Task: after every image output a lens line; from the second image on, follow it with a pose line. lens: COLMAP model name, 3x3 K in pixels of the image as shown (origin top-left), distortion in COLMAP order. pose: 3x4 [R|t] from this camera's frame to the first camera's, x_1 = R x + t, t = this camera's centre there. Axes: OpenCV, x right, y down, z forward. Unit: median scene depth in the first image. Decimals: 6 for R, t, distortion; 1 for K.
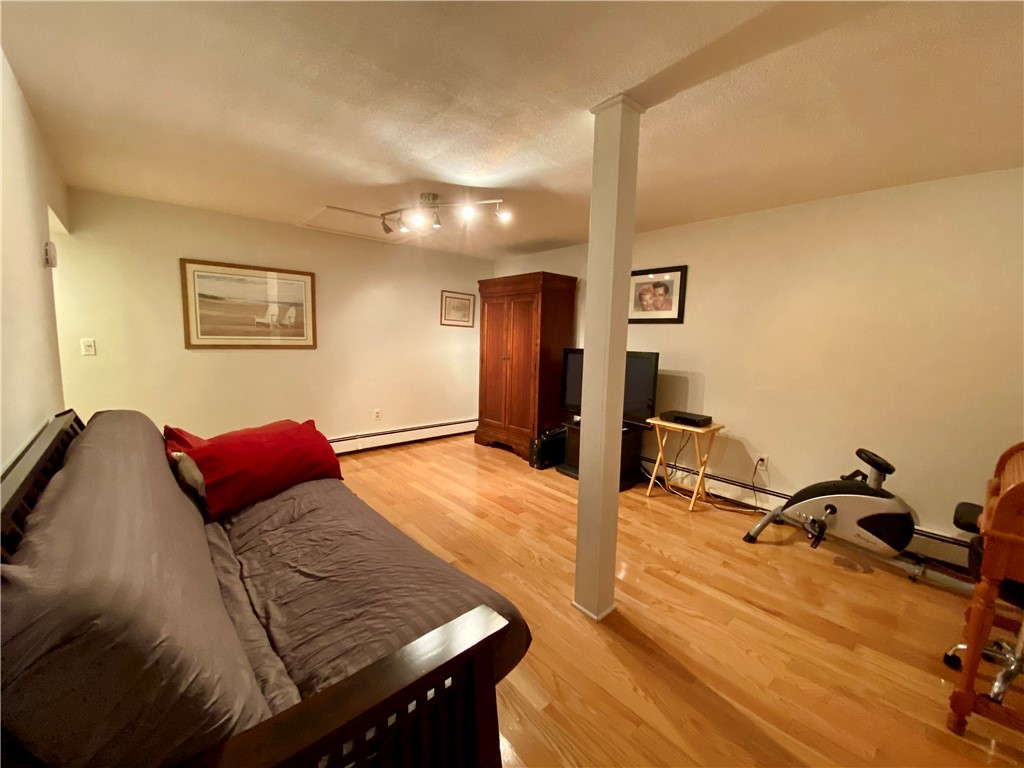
lens RADIAL K [[414.8, 0, 512.0], [0, 414.8, 384.0], [0, 0, 1]] dist [0.057964, -0.041525]
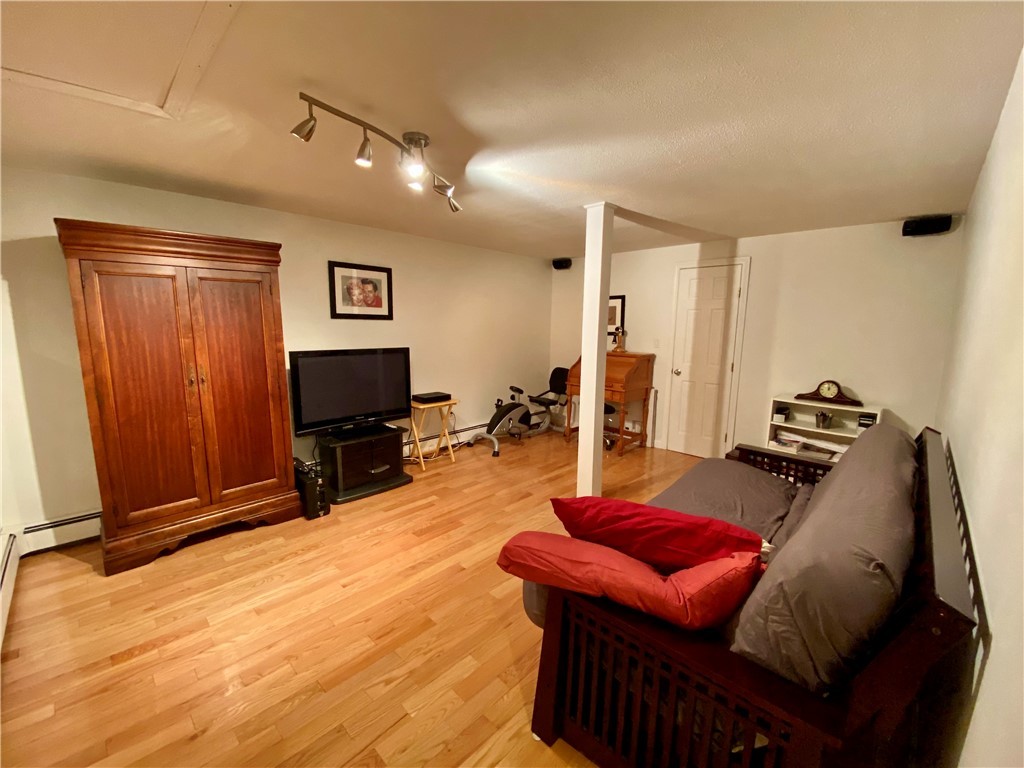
lens RADIAL K [[414.8, 0, 512.0], [0, 414.8, 384.0], [0, 0, 1]] dist [0.057964, -0.041525]
pose [[-0.077655, -0.173879, 0.981700, -0.740637], [0.105577, 0.977703, 0.181523, -0.143189], [-0.991374, 0.117741, -0.057566, 0.752645]]
